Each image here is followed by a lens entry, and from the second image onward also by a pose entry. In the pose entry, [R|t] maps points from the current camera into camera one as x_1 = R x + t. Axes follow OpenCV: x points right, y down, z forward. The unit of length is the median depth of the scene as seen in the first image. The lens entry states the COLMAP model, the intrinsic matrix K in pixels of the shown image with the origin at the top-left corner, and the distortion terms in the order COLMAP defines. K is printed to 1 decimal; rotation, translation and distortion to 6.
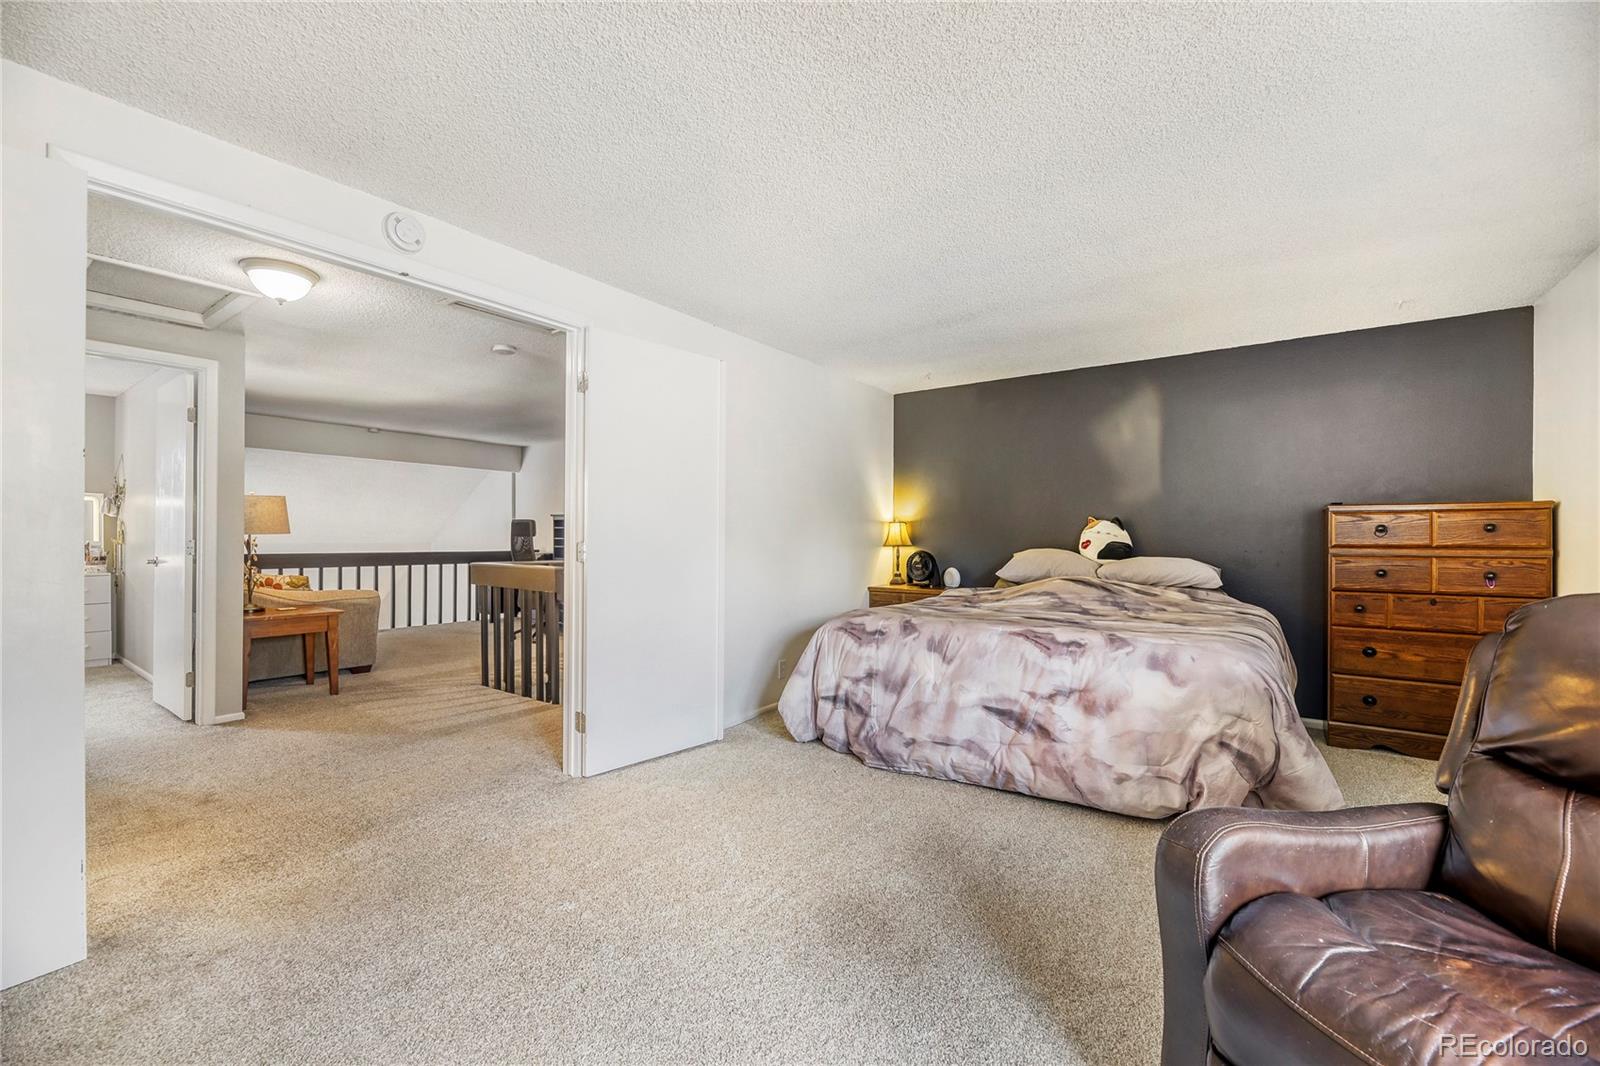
lens RADIAL K [[653.1, 0, 807.2], [0, 653.1, 539.4], [0, 0, 1]] dist [0.003315, -0.000114]
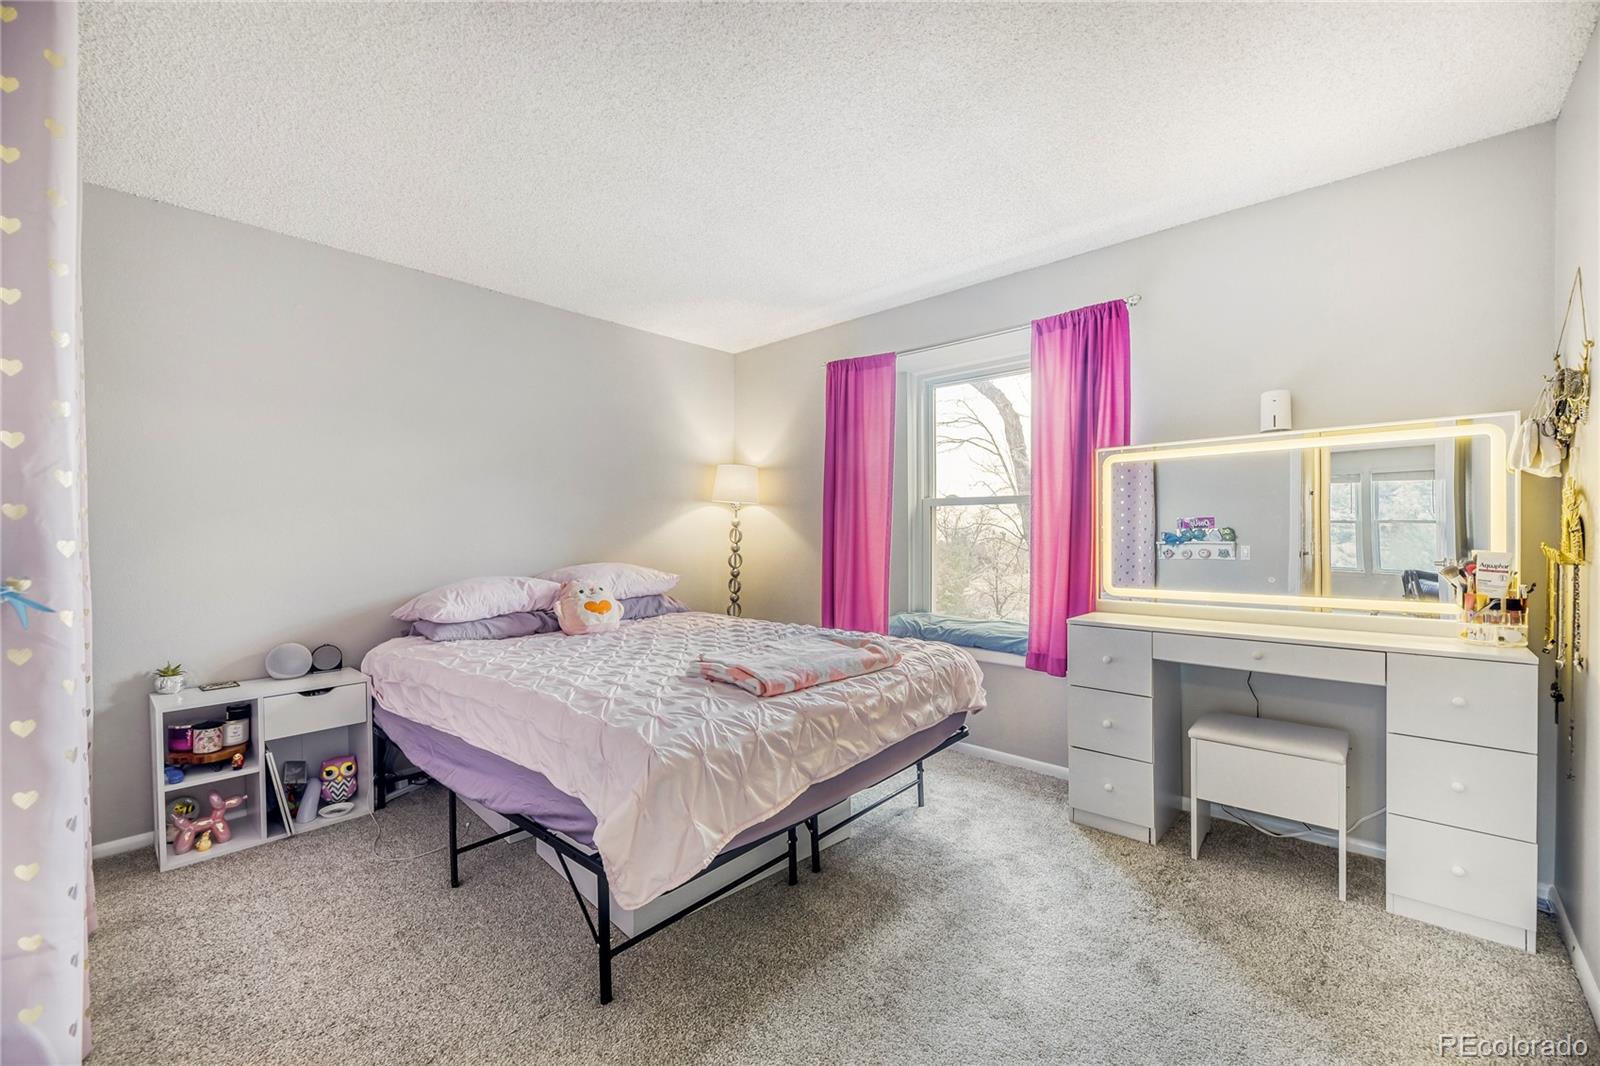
lens RADIAL K [[653.1, 0, 803.4], [0, 653.1, 535.3], [0, 0, 1]] dist [0.003315, -0.000114]
pose [[-0.099819, 0.005191, -0.994992, -0.546609], [-0.003007, 0.999980, 0.005518, -0.005087], [0.995001, 0.003543, -0.099801, 0.520149]]
